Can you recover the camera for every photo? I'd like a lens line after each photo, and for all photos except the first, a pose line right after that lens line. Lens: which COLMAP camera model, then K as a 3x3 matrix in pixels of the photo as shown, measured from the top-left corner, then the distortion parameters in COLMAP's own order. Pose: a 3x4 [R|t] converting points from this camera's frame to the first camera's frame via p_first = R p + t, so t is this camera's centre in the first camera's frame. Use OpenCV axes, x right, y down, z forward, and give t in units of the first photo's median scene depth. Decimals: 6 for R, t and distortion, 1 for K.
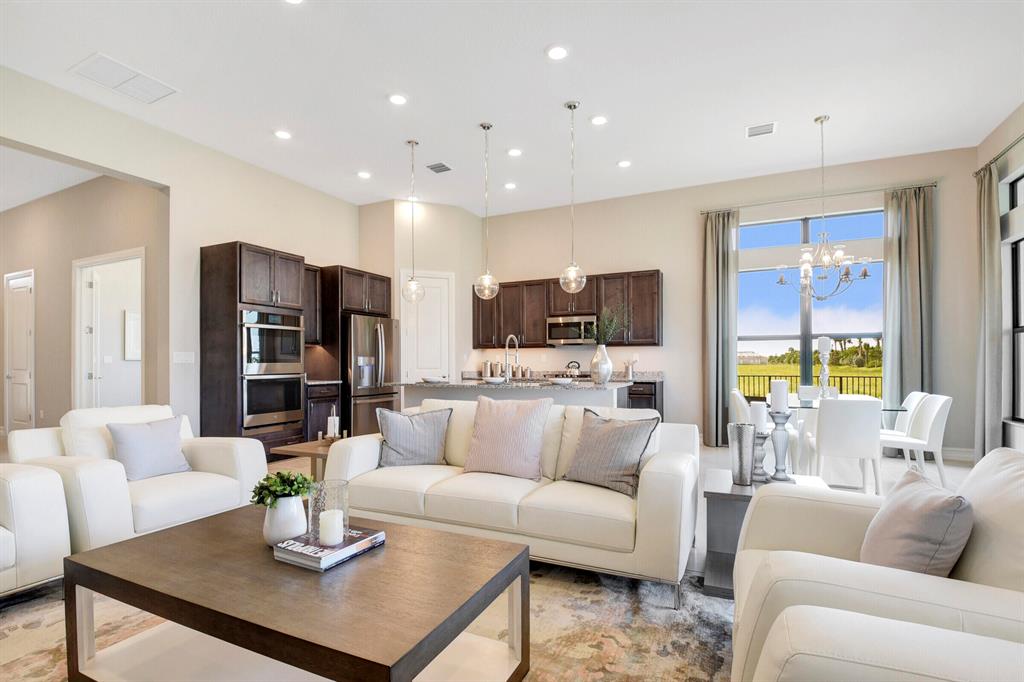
lens RADIAL K [[453.0, 0, 506.5], [0, 453.0, 359.3], [0, 0, 1]] dist [0.001916, -0.009895]
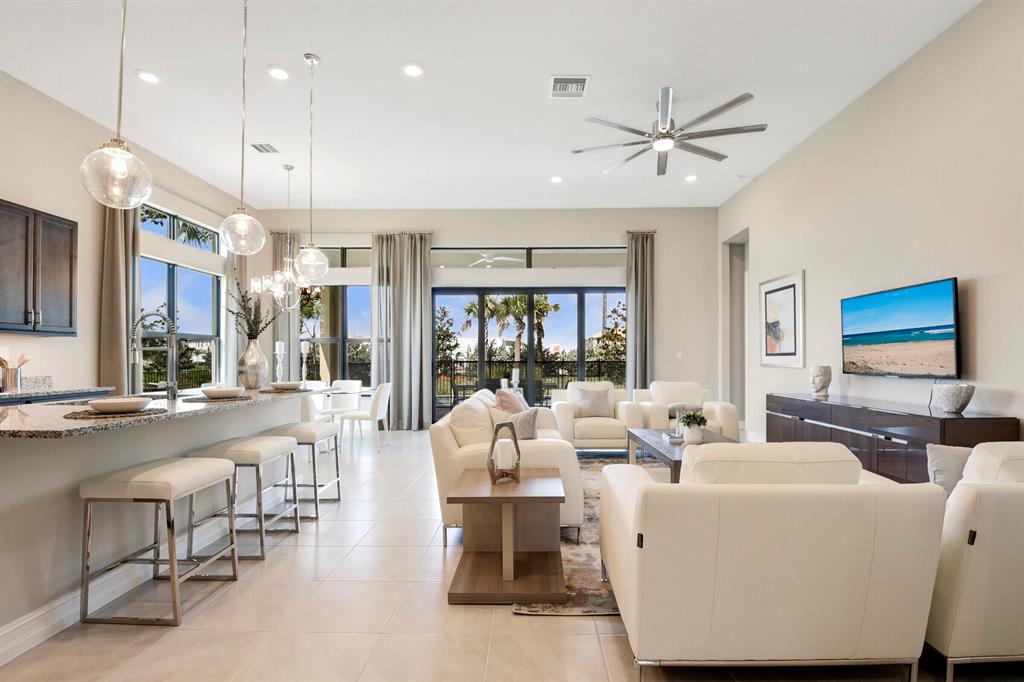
lens RADIAL K [[463.2, 0, 525.1], [0, 463.2, 359.1], [0, 0, 1]] dist [0.014821, -0.024460]
pose [[-0.394949, 0.004366, 0.918693, -0.520194], [-0.002721, 0.999979, -0.005922, 0.004576], [-0.918699, -0.004839, -0.394928, 0.634685]]
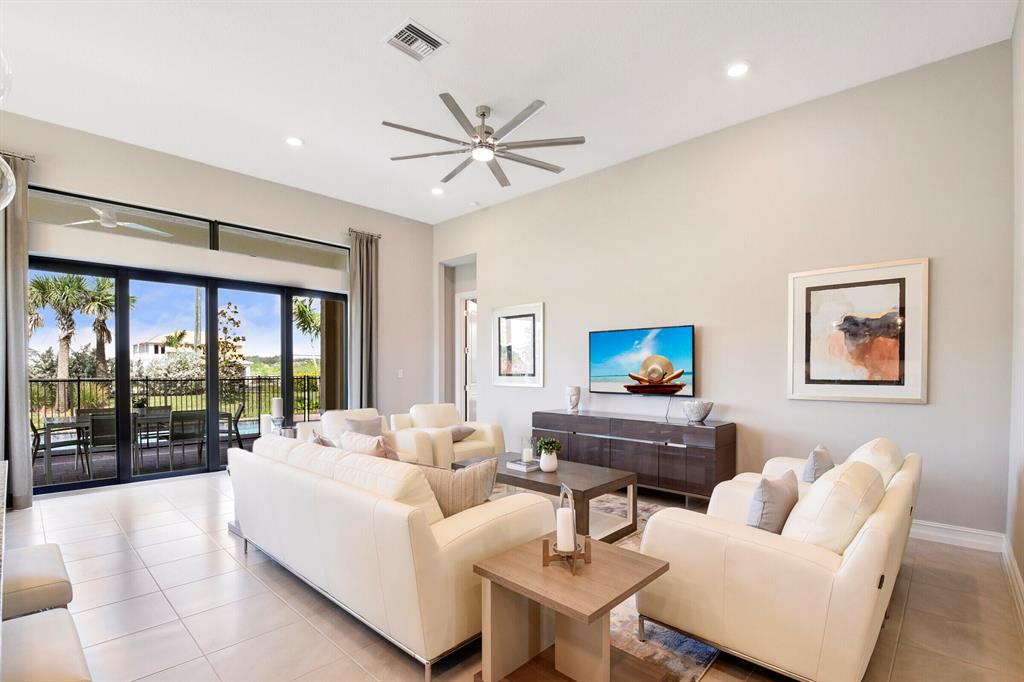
lens RADIAL K [[466.8, 0, 517.9], [0, 466.8, 379.9], [0, 0, 1]] dist [0.000623, -0.019035]
pose [[-0.947106, -0.005604, 0.320872, -0.230502], [-0.000947, 0.999892, 0.014669, -0.014351], [-0.320919, 0.013589, -0.947009, 0.773488]]
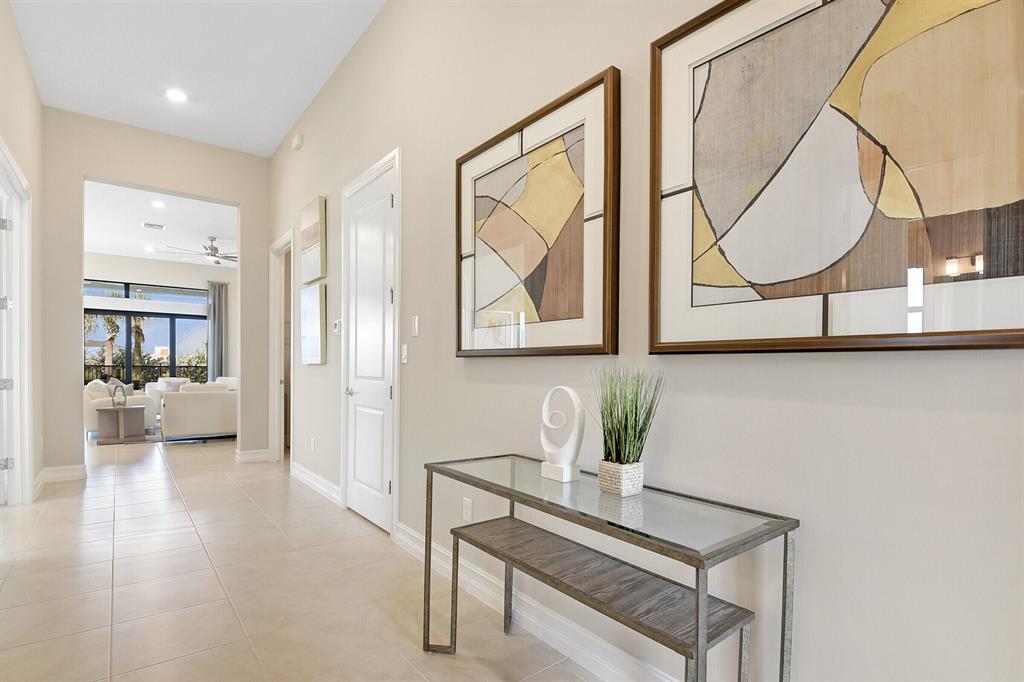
lens RADIAL K [[500.3, 0, 509.9], [0, 500.3, 373.0], [0, 0, 1]] dist [-0.001078, -0.000387]
pose [[-0.879462, -0.007932, 0.475903, -1.456557], [-0.006482, 0.999968, 0.004688, 0.014029], [-0.475925, 0.001038, -0.879486, 1.062972]]
